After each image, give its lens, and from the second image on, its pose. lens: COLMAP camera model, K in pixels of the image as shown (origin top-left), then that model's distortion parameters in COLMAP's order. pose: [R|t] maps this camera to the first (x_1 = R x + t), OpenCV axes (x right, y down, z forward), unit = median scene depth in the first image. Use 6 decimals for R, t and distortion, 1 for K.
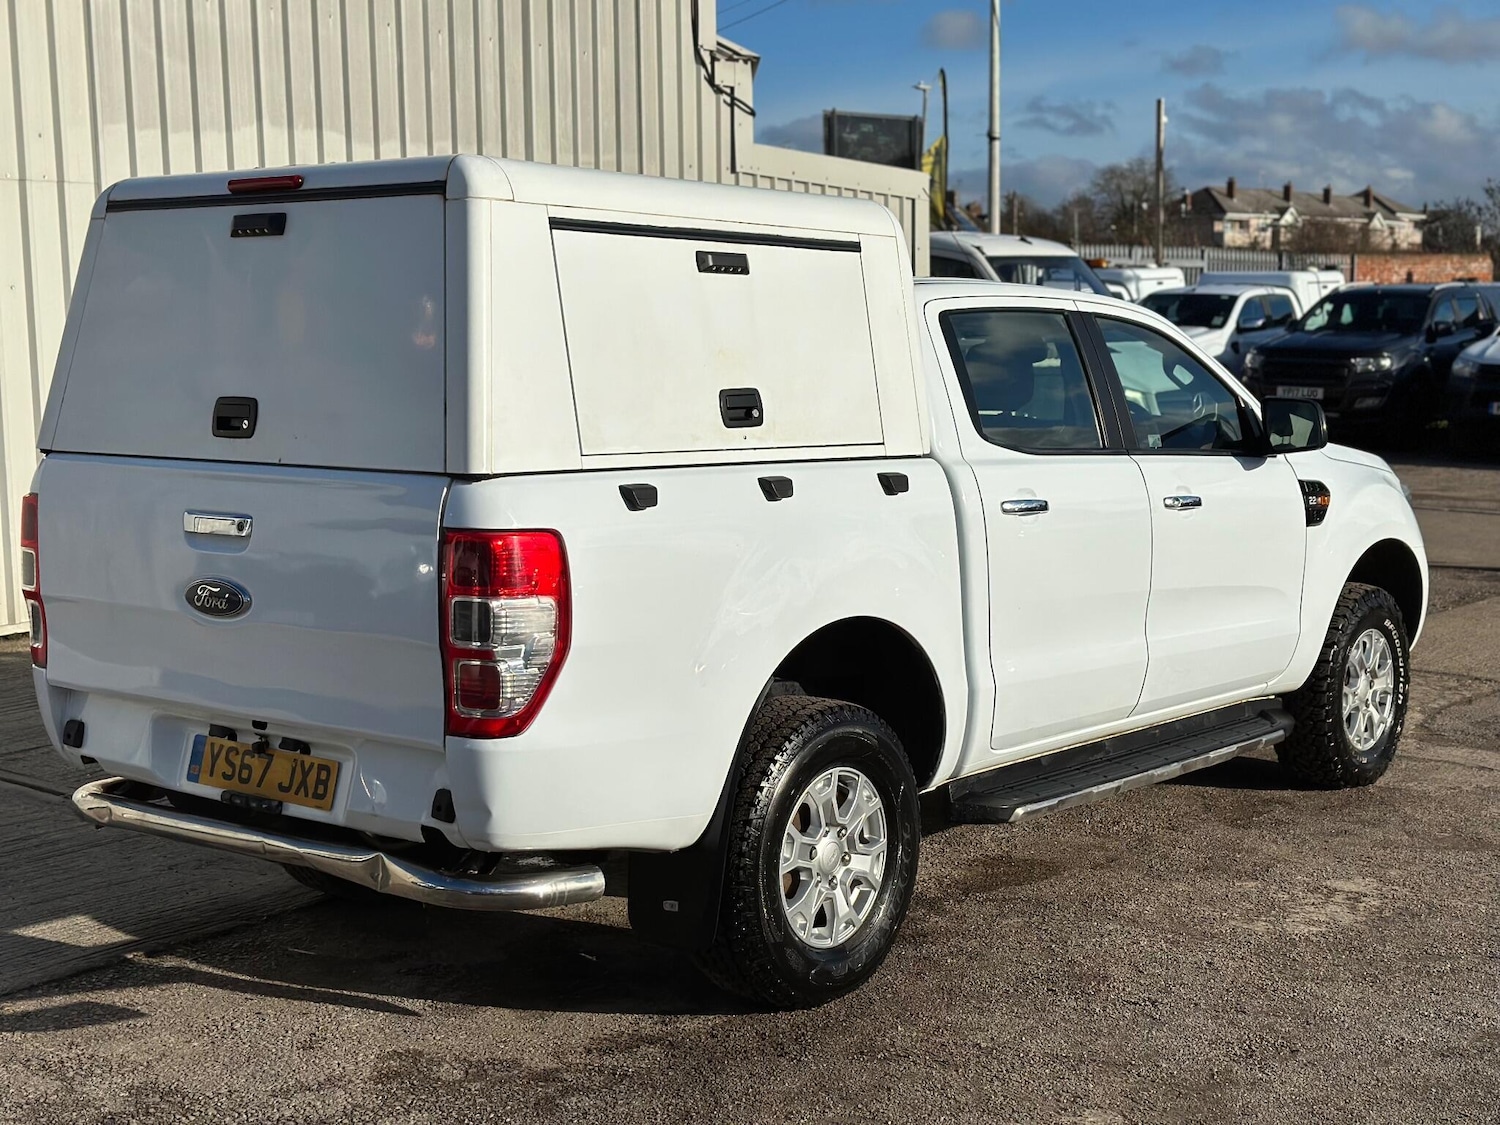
lens RADIAL K [[2085.7, 0, 750.6], [0, 2085.7, 561.7], [0, 0, 1]] dist [0.111687, 0.000000]
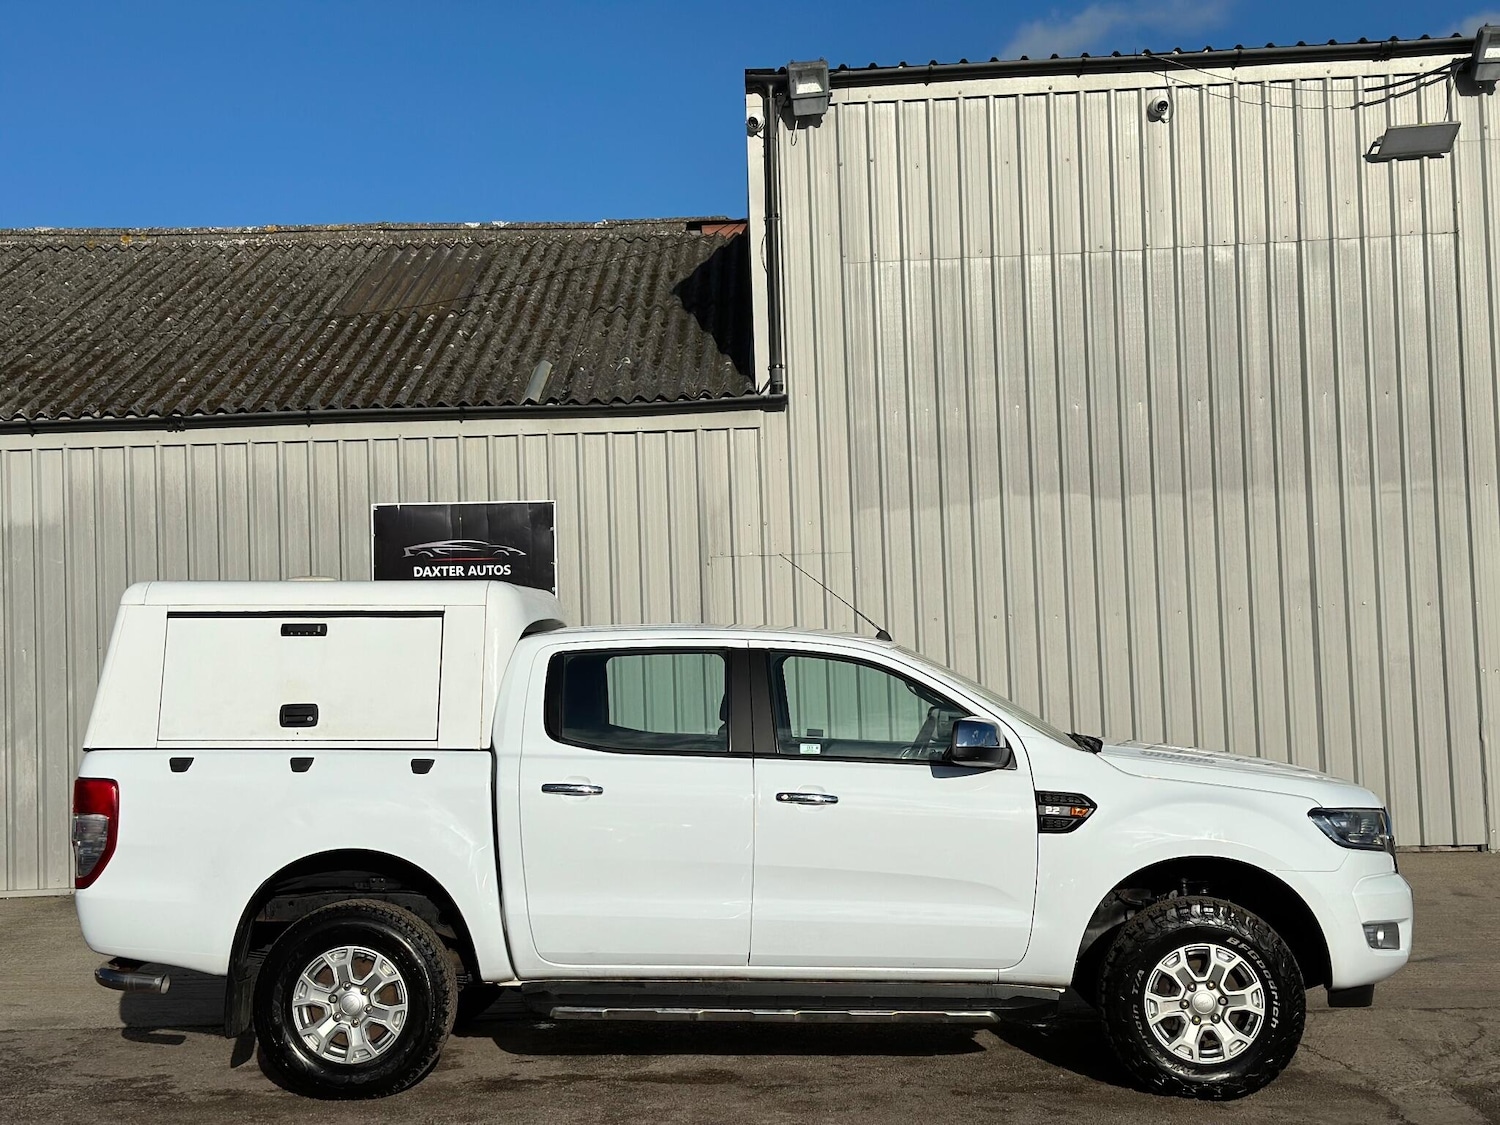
lens RADIAL K [[2054.4, 0, 748.2], [0, 2054.4, 565.2], [0, 0, 1]] dist [0.125461, 0.000000]
pose [[0.582674, -0.040775, -0.811683, 1.511921], [-0.072884, 0.992094, -0.102159, -0.048760], [0.809431, 0.118684, 0.575095, 0.314166]]
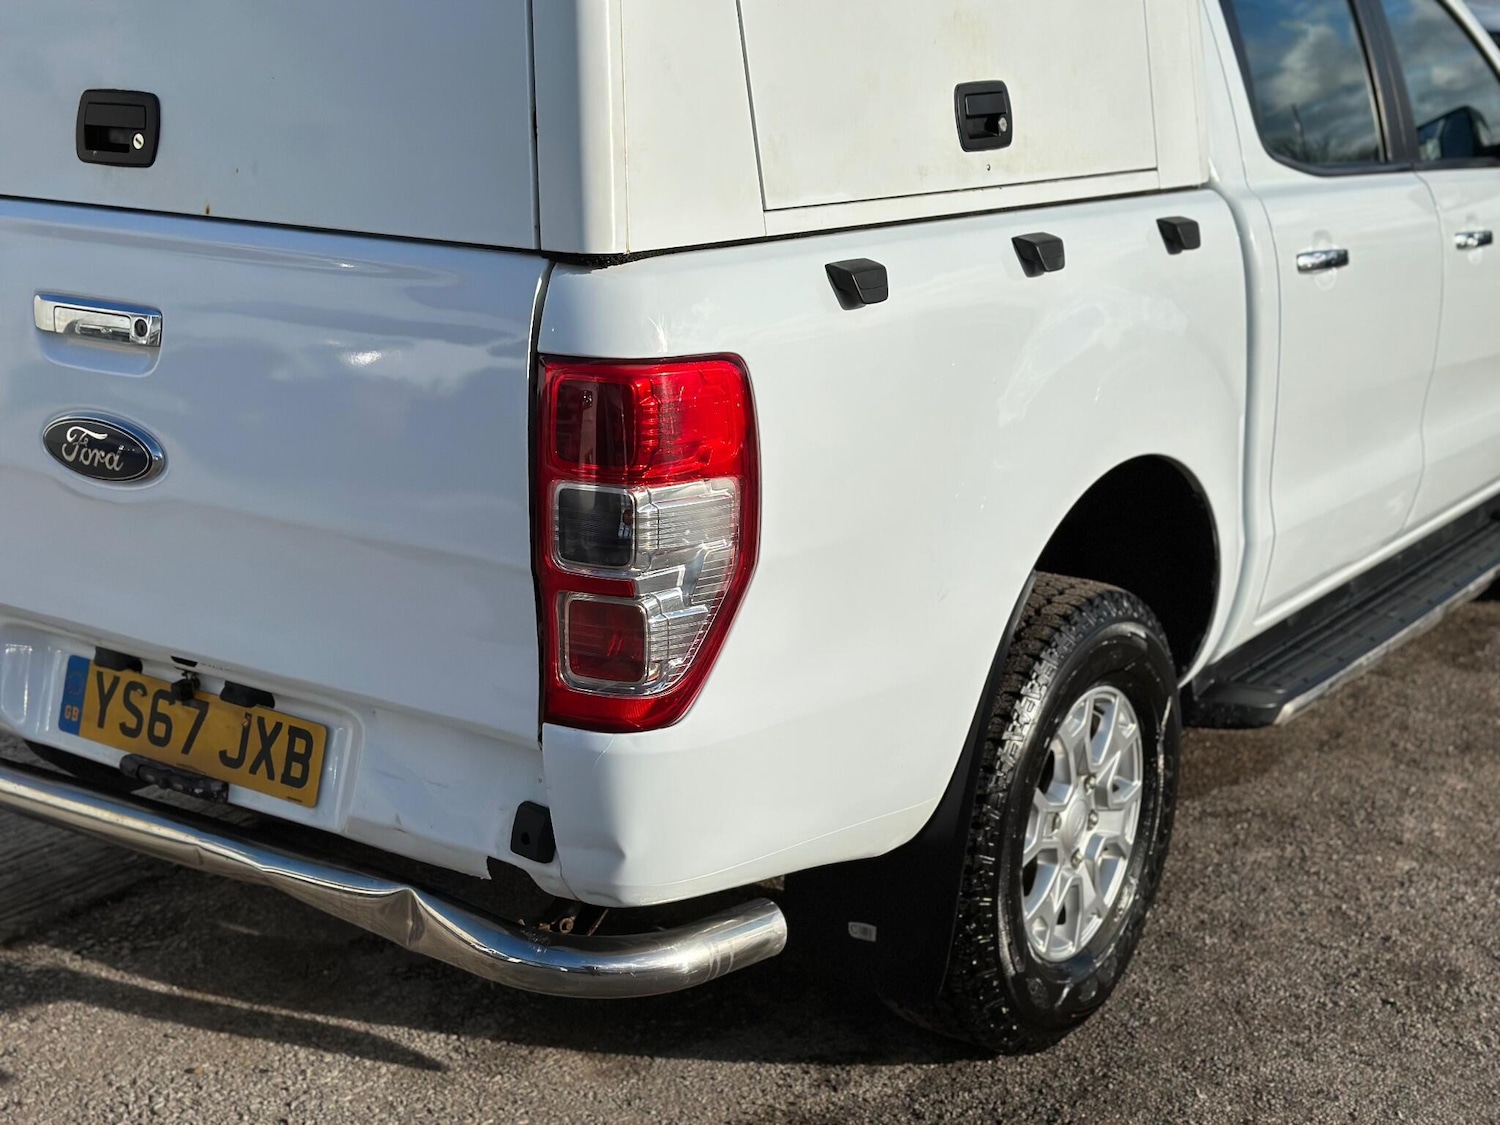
lens RADIAL K [[2085.7, 0, 741.6], [0, 2085.7, 570.7], [0, 0, 1]] dist [0.111687, 0.000000]
pose [[0.997190, -0.008605, 0.074415, -0.114790], [-0.003519, 0.986903, 0.161274, -0.040943], [-0.074828, -0.161083, 0.984100, 0.386912]]
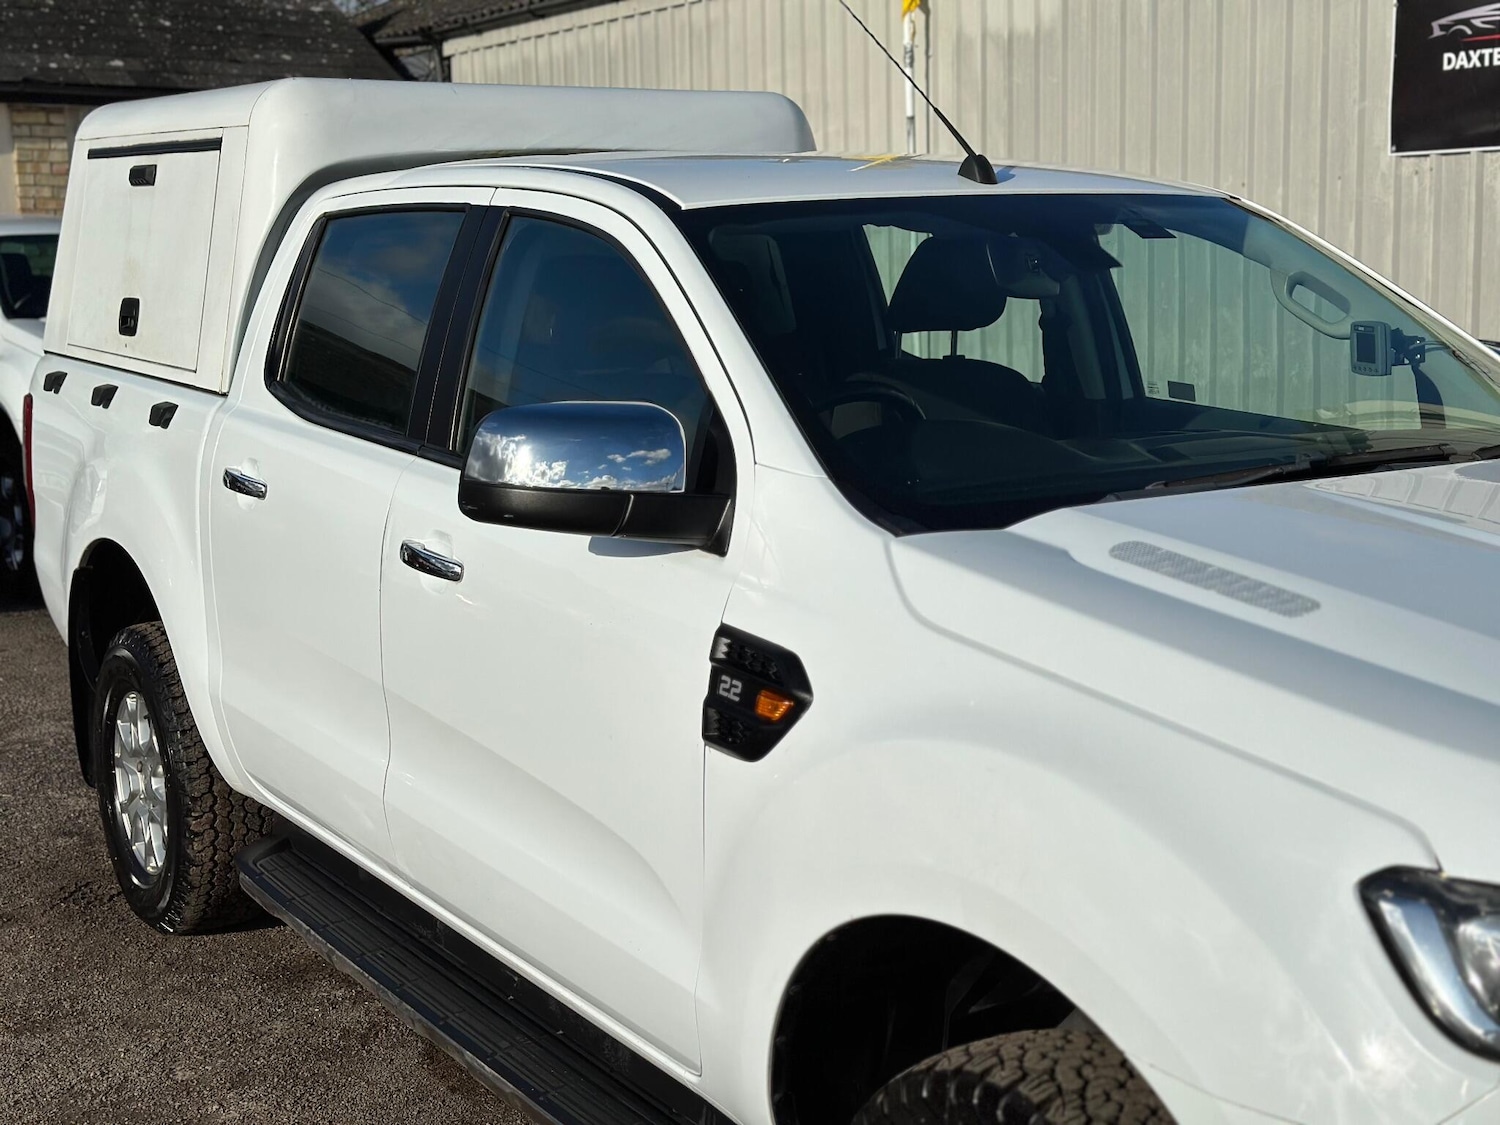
lens RADIAL K [[2085.7, 0, 753.7], [0, 2085.7, 562.5], [0, 0, 1]] dist [0.111687, 0.000000]
pose [[-0.318155, 0.158073, -0.934768, 0.882773], [-0.082764, 0.977606, 0.193487, -0.178447], [0.944419, 0.138924, -0.297947, 1.586564]]
